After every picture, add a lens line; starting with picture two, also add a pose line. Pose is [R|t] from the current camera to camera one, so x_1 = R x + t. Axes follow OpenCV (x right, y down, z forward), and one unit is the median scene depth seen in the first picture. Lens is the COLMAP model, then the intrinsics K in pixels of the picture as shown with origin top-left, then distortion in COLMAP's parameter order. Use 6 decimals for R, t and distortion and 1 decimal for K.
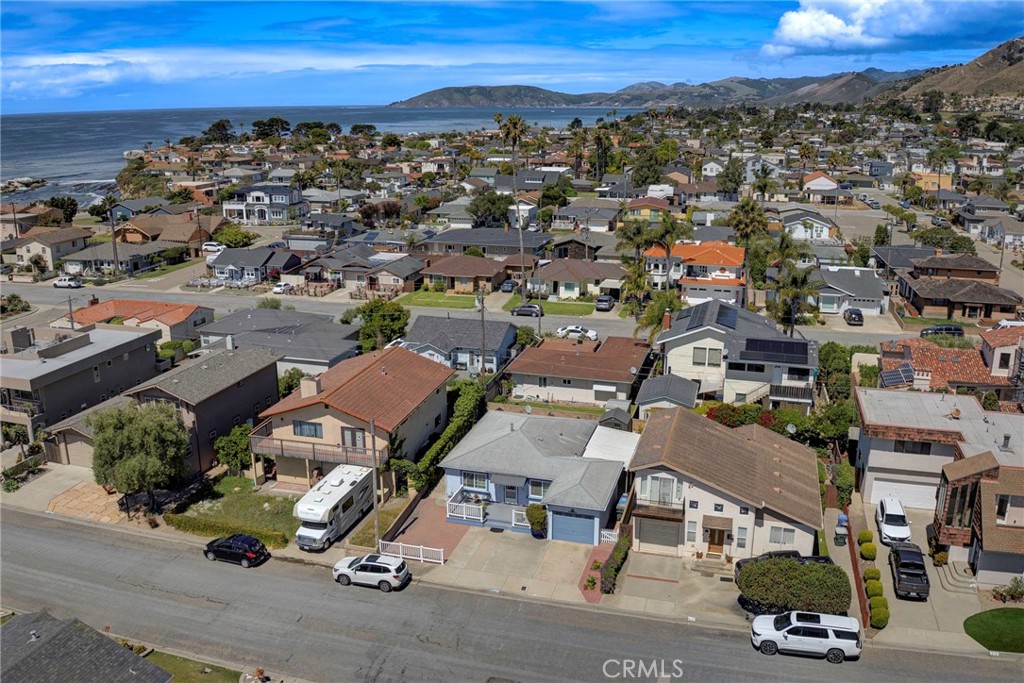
lens RADIAL K [[851.6, 0, 517.6], [0, 851.6, 329.3], [0, 0, 1]] dist [-0.098362, -0.024368]
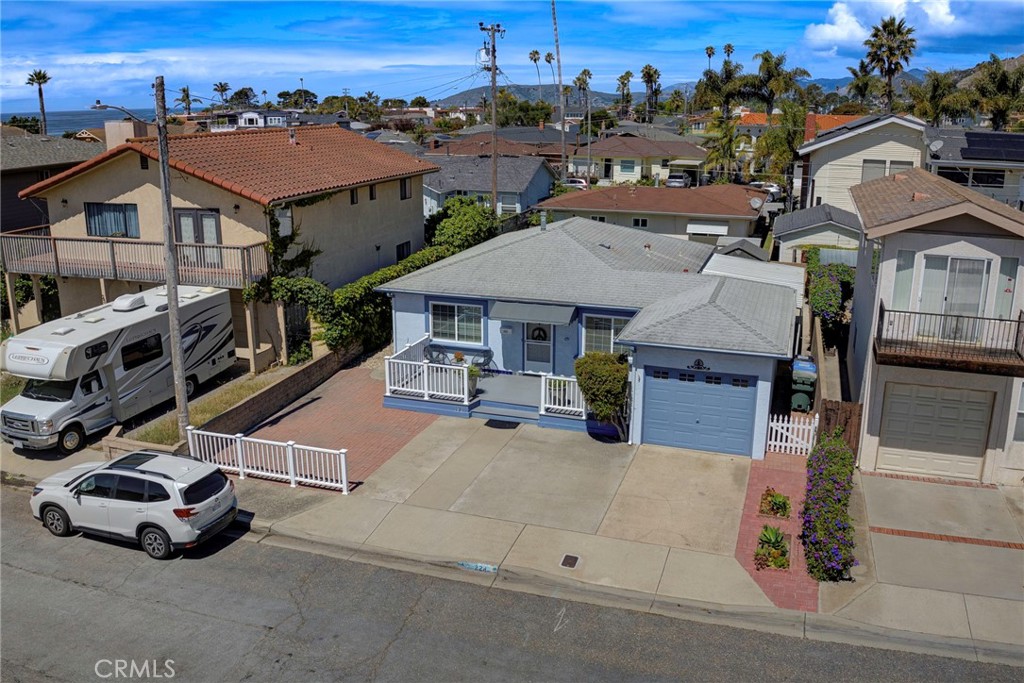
lens RADIAL K [[851.6, 0, 517.5], [0, 851.6, 329.7], [0, 0, 1]] dist [-0.098362, -0.024368]
pose [[0.999035, 0.013420, -0.041823, -0.000441], [-0.013433, 0.999910, -0.000020, 0.138434], [0.041819, 0.000582, 0.999125, 0.427382]]
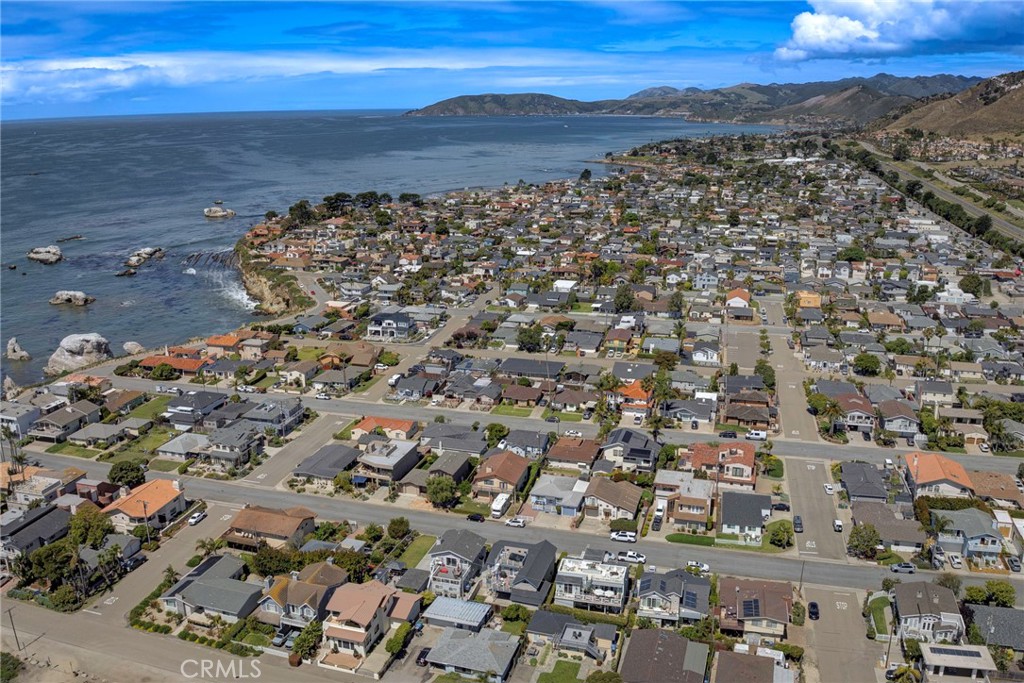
lens RADIAL K [[851.6, 0, 521.2], [0, 851.6, 325.3], [0, 0, 1]] dist [-0.098362, -0.024368]
pose [[0.999934, 0.000551, -0.011438, -0.066434], [-0.000623, 0.999980, -0.006296, -0.372818], [0.011434, 0.006303, 0.999915, -1.819095]]
